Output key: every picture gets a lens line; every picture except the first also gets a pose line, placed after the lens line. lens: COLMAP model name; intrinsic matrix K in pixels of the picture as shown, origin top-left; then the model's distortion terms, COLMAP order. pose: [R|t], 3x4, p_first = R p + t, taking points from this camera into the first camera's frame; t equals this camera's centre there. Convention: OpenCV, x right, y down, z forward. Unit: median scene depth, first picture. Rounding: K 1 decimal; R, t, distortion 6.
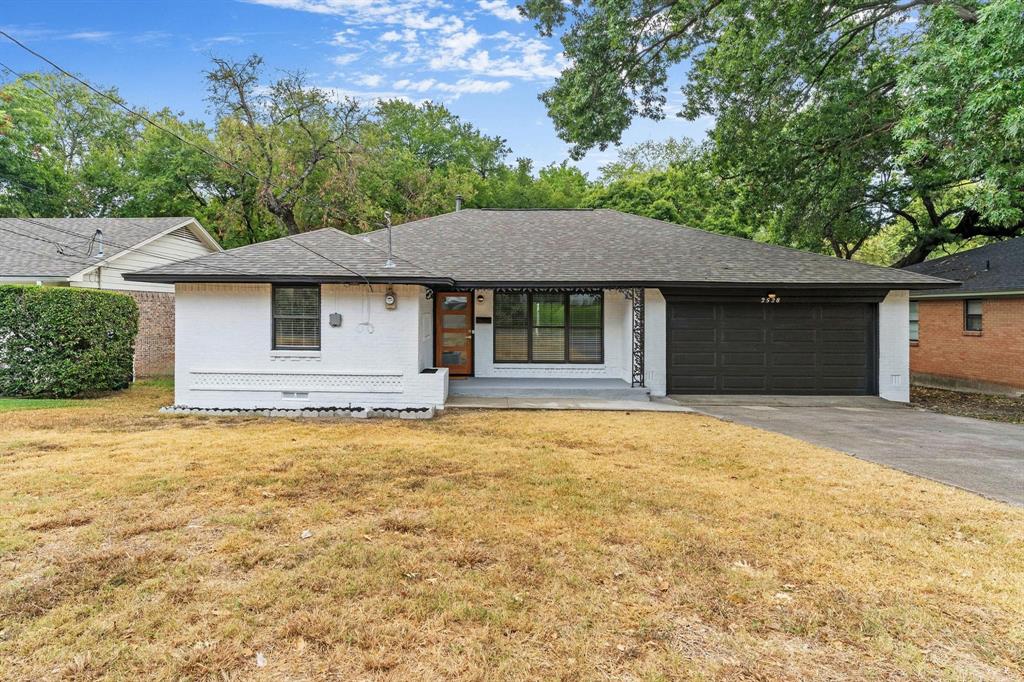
lens RADIAL K [[557.2, 0, 509.3], [0, 557.2, 324.1], [0, 0, 1]] dist [0.001794, 0.000088]
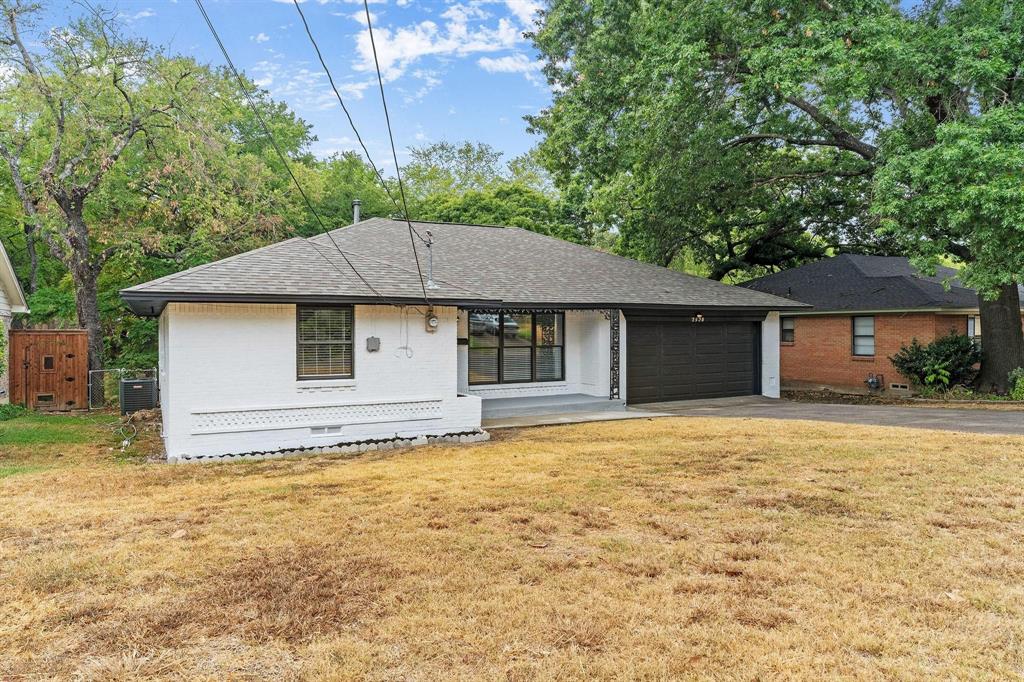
lens RADIAL K [[665.2, 0, 512.0], [0, 665.2, 341.0], [0, 0, 1]] dist [0.021560, 0.000159]
pose [[0.879616, -0.019952, 0.475265, -0.558395], [0.020081, 0.999787, 0.004806, -0.012032], [-0.475260, 0.005316, 0.879830, -0.065081]]
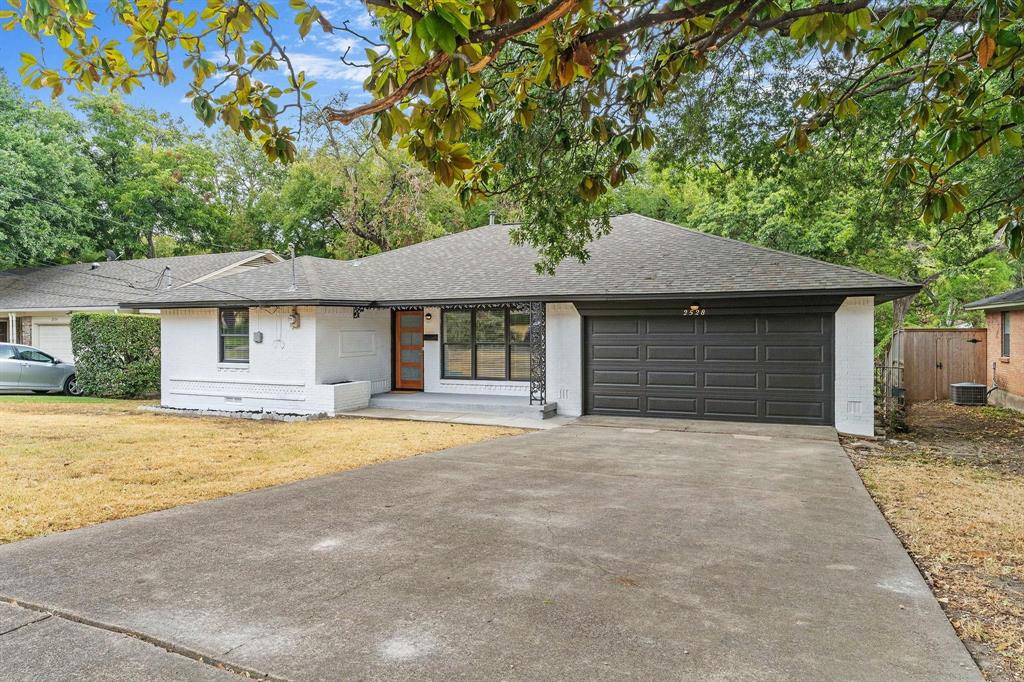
lens RADIAL K [[611.6, 0, 433.0], [0, 611.6, 343.0], [0, 0, 1]] dist [0.006744, 0.000659]
pose [[0.925126, -0.002535, -0.379653, 0.464995], [0.001864, 0.999996, -0.002133, 0.007126], [0.379657, 0.001265, 0.925127, -0.056378]]
